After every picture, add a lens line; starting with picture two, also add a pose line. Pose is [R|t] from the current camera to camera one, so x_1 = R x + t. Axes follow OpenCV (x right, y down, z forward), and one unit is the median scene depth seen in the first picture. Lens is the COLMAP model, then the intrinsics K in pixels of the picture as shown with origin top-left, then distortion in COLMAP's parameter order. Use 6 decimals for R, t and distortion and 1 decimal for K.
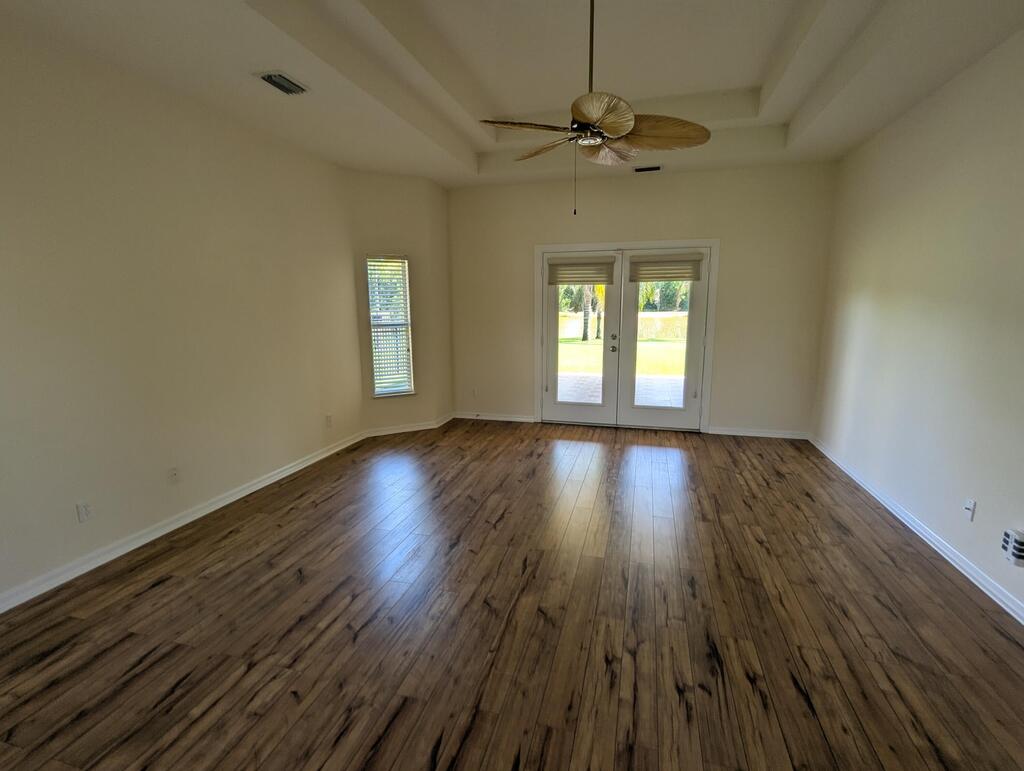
lens RADIAL K [[482.7, 0, 512.0], [0, 482.7, 385.5], [0, 0, 1]] dist [-0.000280, -0.000276]
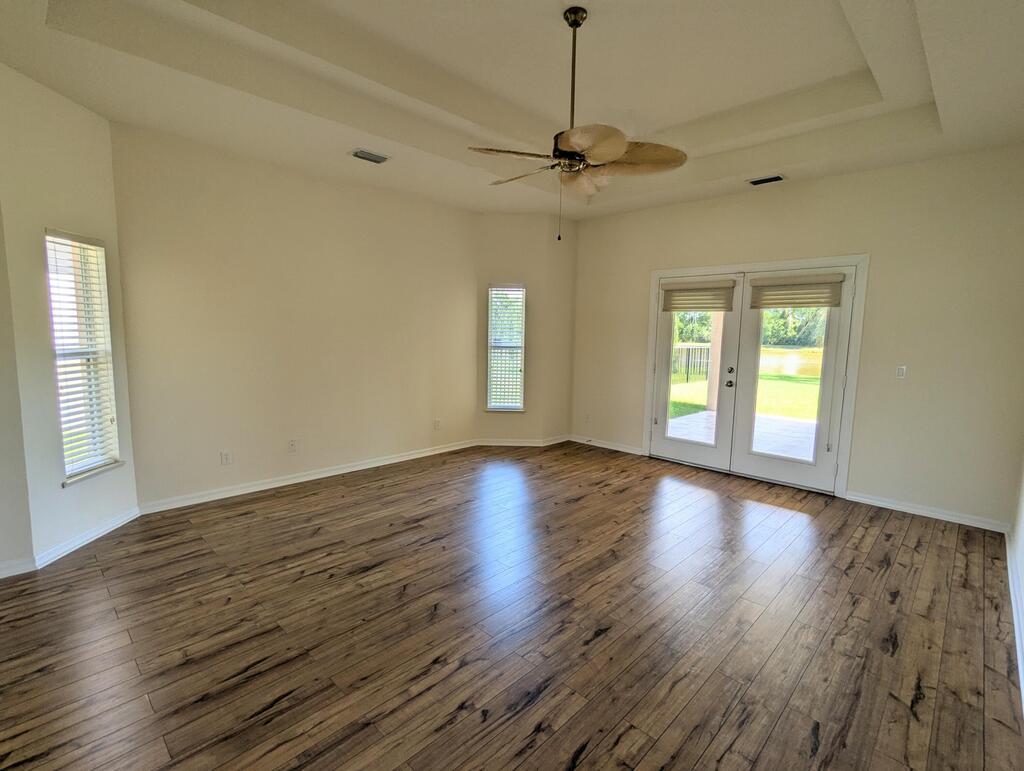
lens RADIAL K [[482.7, 0, 512.0], [0, 482.7, 385.5], [0, 0, 1]] dist [-0.000280, -0.000276]
pose [[0.878078, 0.076295, -0.472396, 0.297753], [-0.104509, 0.993952, -0.033730, -0.001646], [0.466965, 0.078987, 0.880741, 0.040611]]
